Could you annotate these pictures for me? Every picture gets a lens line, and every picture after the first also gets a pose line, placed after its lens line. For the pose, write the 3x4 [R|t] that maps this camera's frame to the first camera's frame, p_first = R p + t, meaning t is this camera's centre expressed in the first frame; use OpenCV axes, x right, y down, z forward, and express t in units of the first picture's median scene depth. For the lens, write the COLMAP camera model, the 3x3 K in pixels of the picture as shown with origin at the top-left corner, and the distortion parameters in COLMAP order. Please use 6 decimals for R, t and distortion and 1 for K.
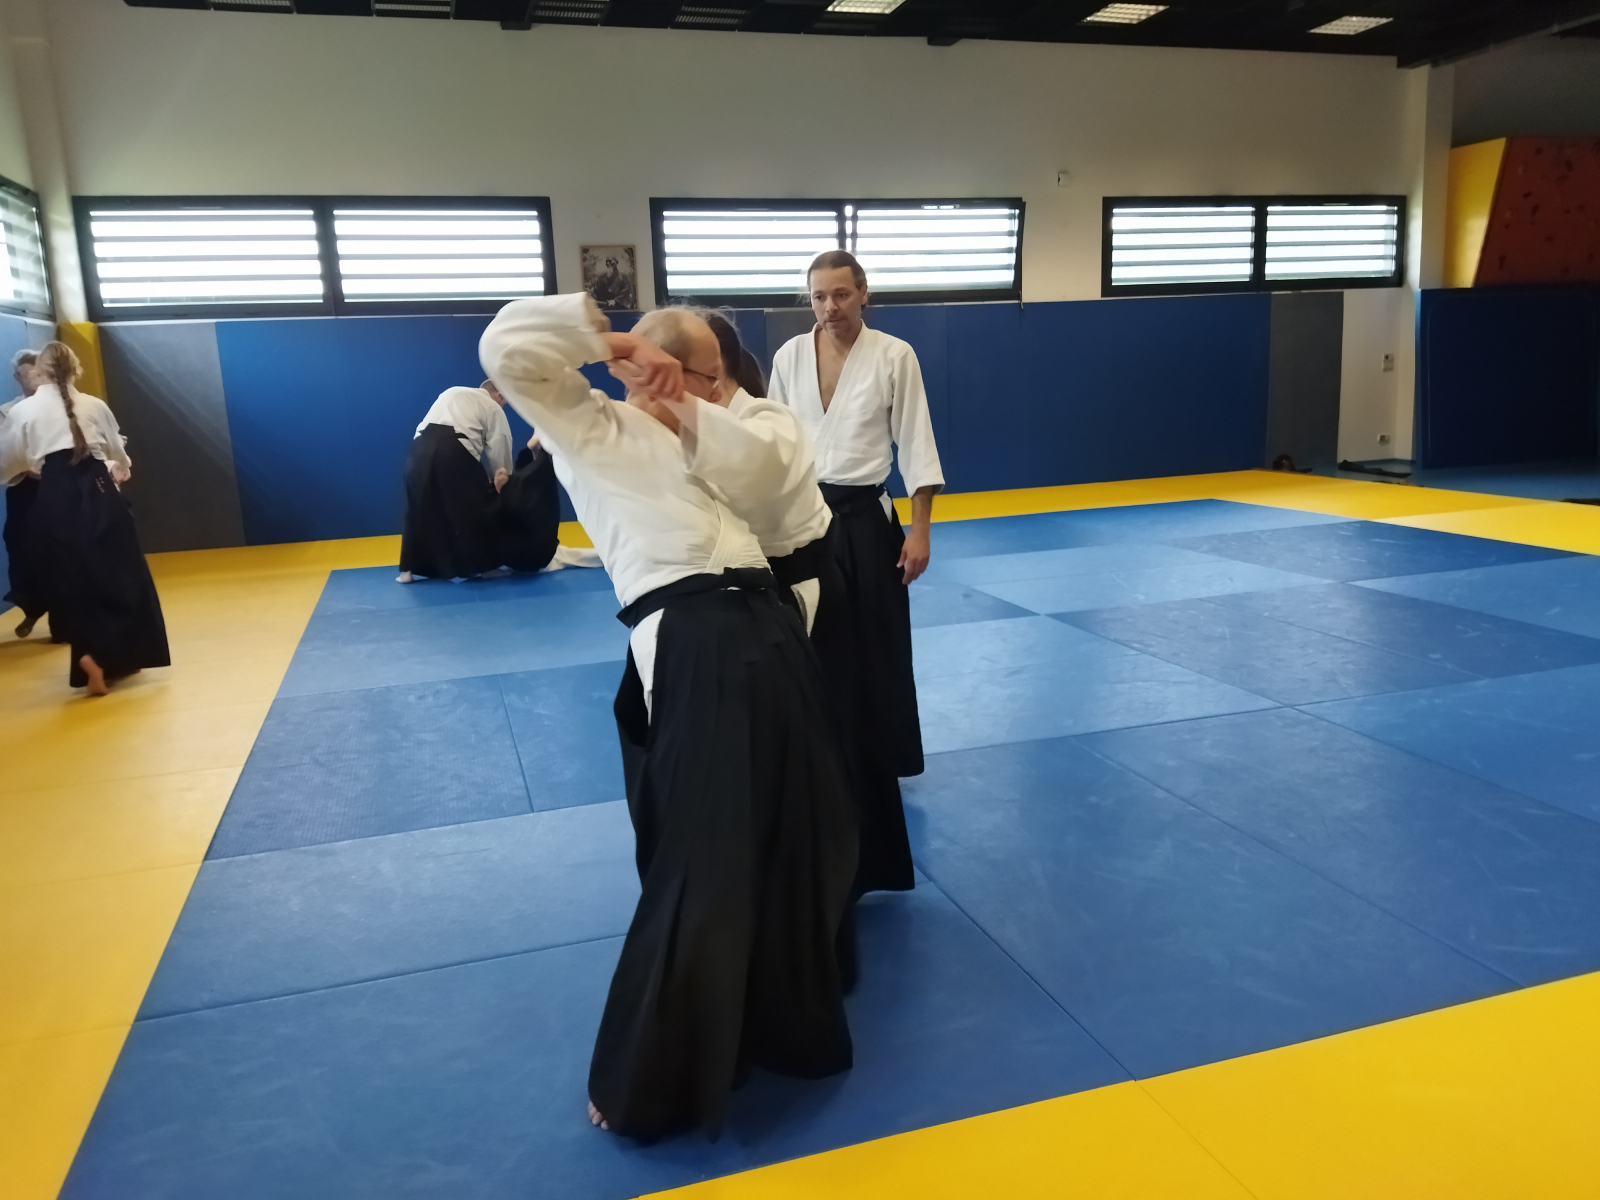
lens RADIAL K [[1198.3, 0, 810.4], [0, 1198.3, 600.7], [0, 0, 1]] dist [0.080285, -0.111608]
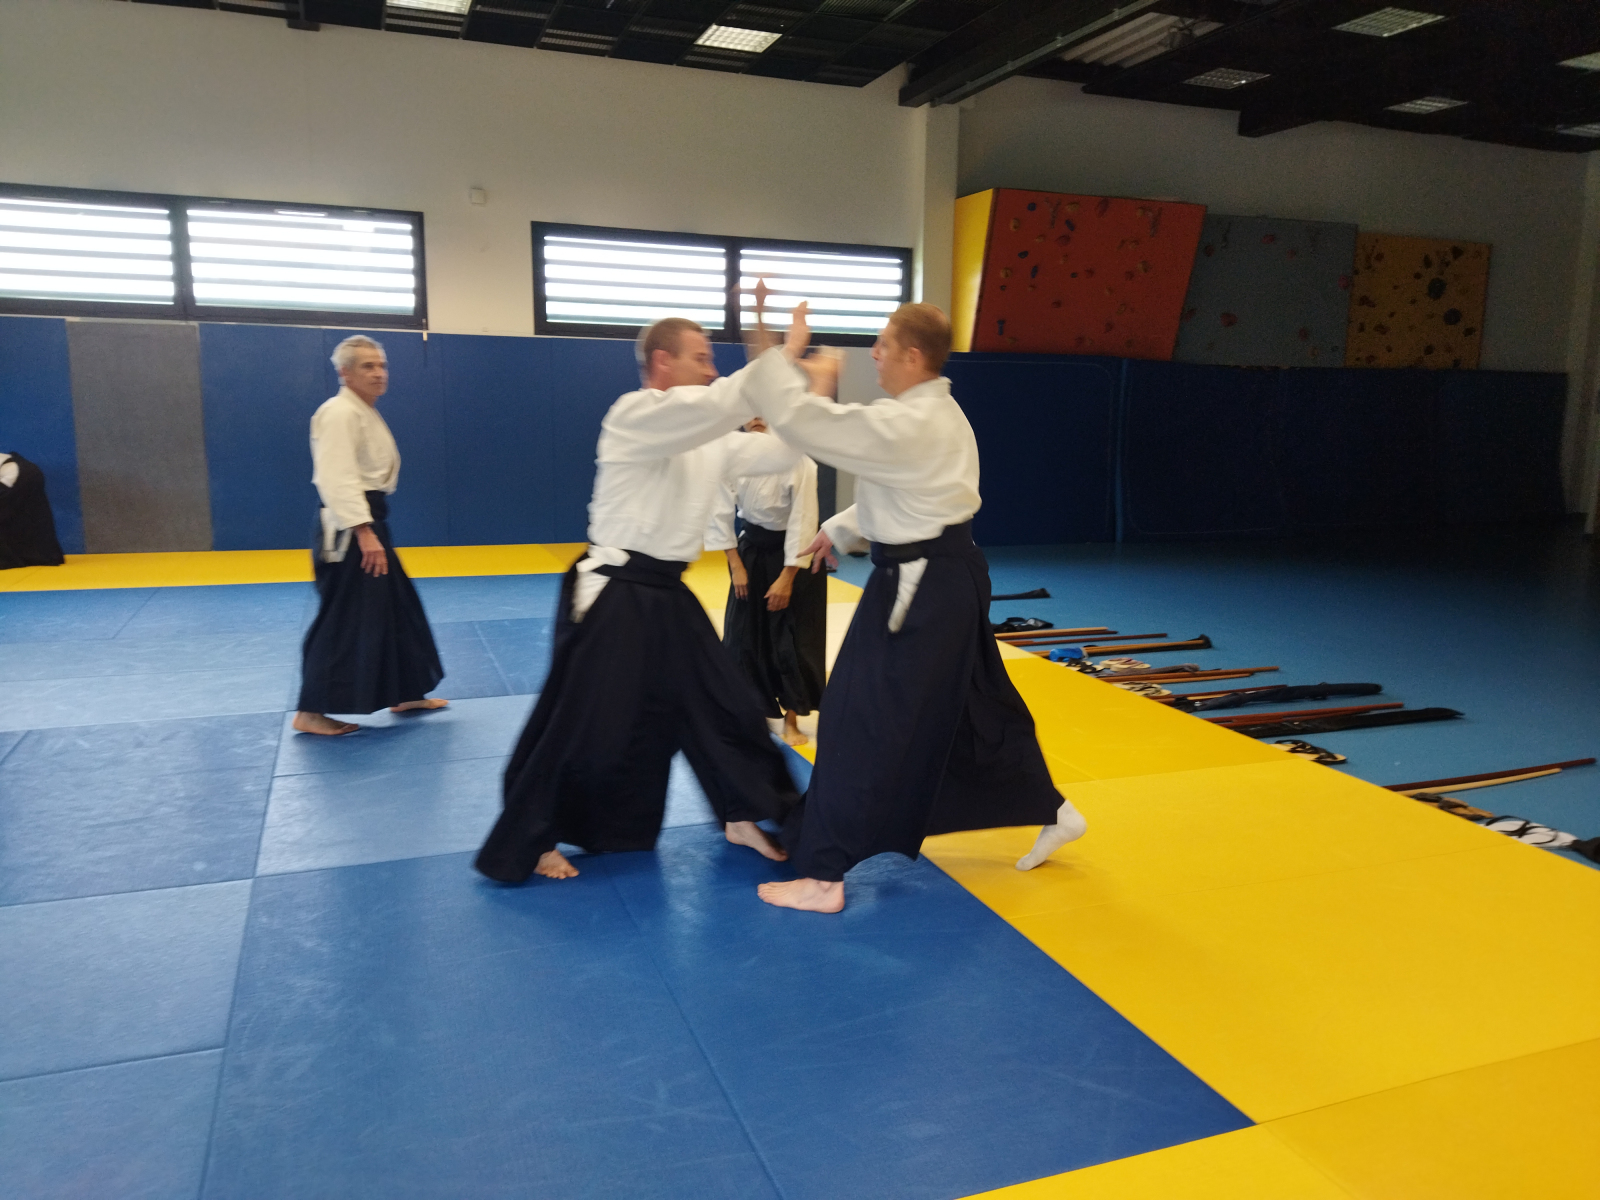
lens RADIAL K [[1236.1, 0, 800.7], [0, 1236.1, 592.5], [0, 0, 1]] dist [0.055158, -0.108892]
pose [[0.996930, 0.056907, 0.053778, 0.048587], [-0.054468, 0.997466, -0.045779, -0.004544], [-0.056247, 0.042709, 0.997503, 0.013815]]
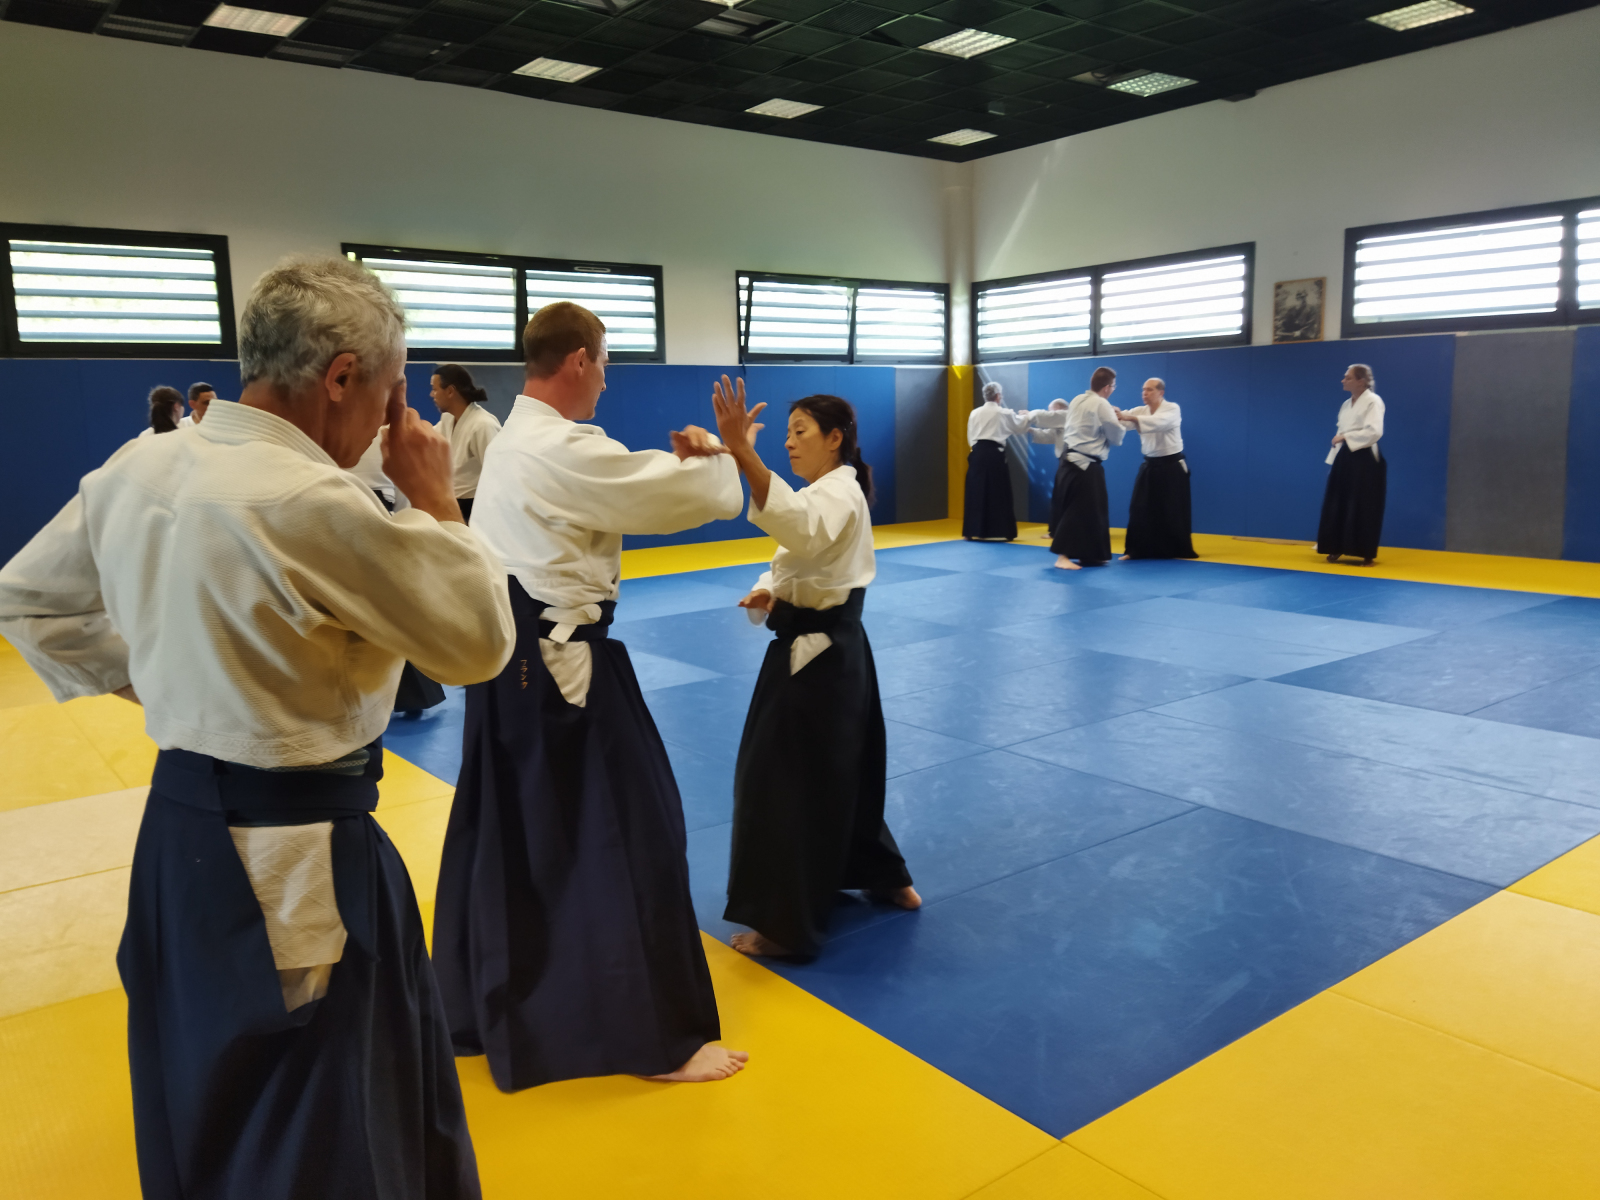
lens RADIAL K [[1236.1, 0, 800.7], [0, 1236.1, 592.5], [0, 0, 1]] dist [0.055158, -0.108892]
pose [[0.353987, 0.163199, -0.920901, 0.772684], [-0.165015, 0.980108, 0.110261, -0.083846], [0.920578, 0.112932, 0.373875, 0.253197]]
